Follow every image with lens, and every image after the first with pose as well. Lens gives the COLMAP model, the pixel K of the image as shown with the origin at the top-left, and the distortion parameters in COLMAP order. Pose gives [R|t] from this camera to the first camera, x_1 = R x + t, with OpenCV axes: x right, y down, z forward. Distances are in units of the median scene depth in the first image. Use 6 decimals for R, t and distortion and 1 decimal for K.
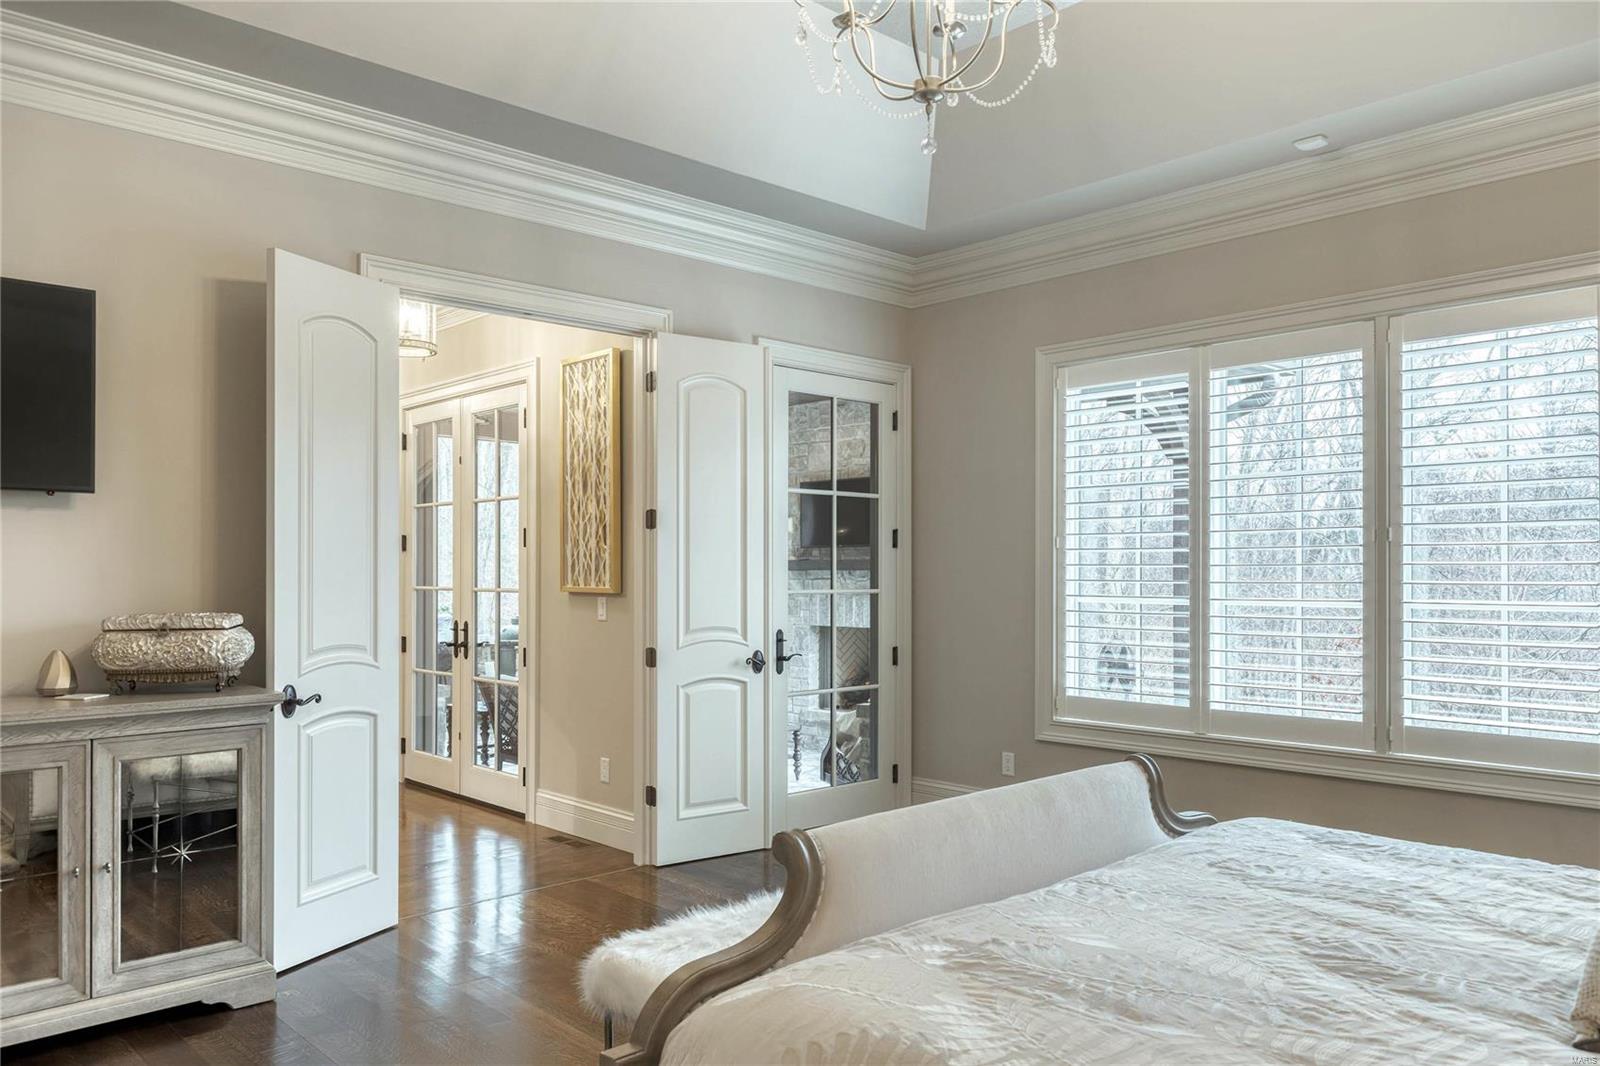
lens RADIAL K [[1238.5, 0, 796.7], [0, 1238.5, 533.8], [0, 0, 1]] dist [0.011030, 0.002279]
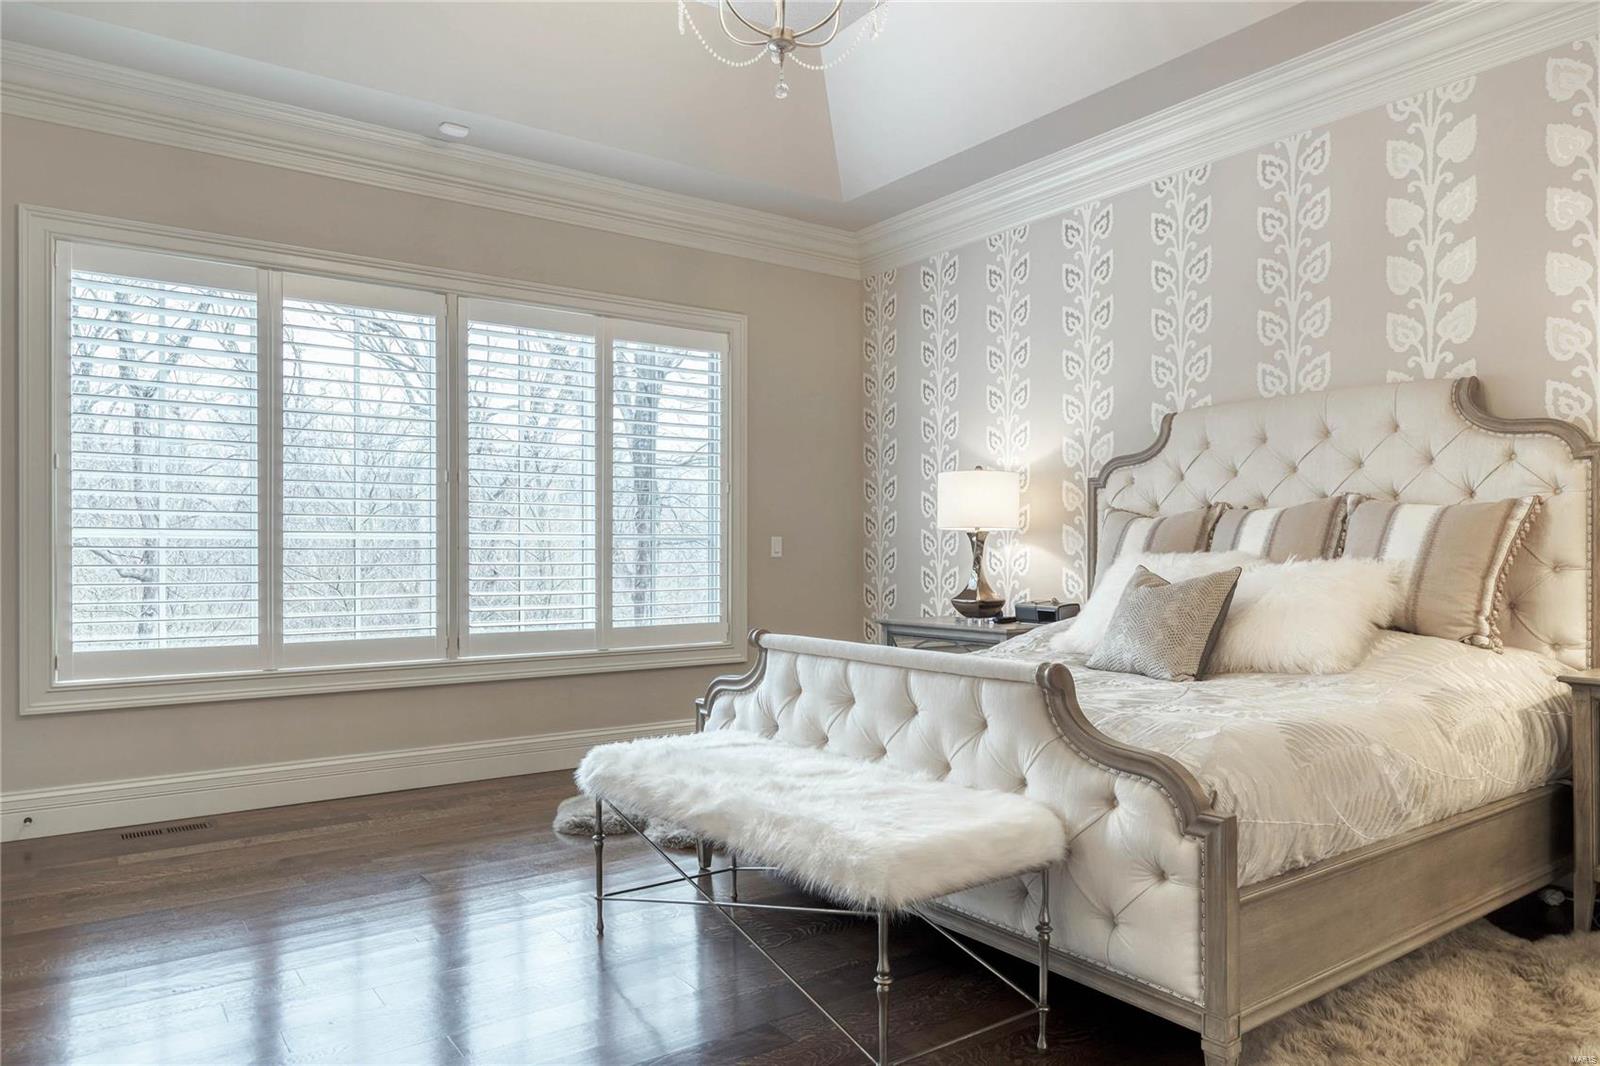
lens RADIAL K [[1035.7, 0, 793.7], [0, 1035.7, 528.2], [0, 0, 1]] dist [0.000478, -0.001067]
pose [[0.095491, -0.008097, 0.995397, -0.484653], [-0.052538, 0.998532, 0.013163, 0.018931], [-0.994043, -0.053553, 0.094925, 0.565901]]
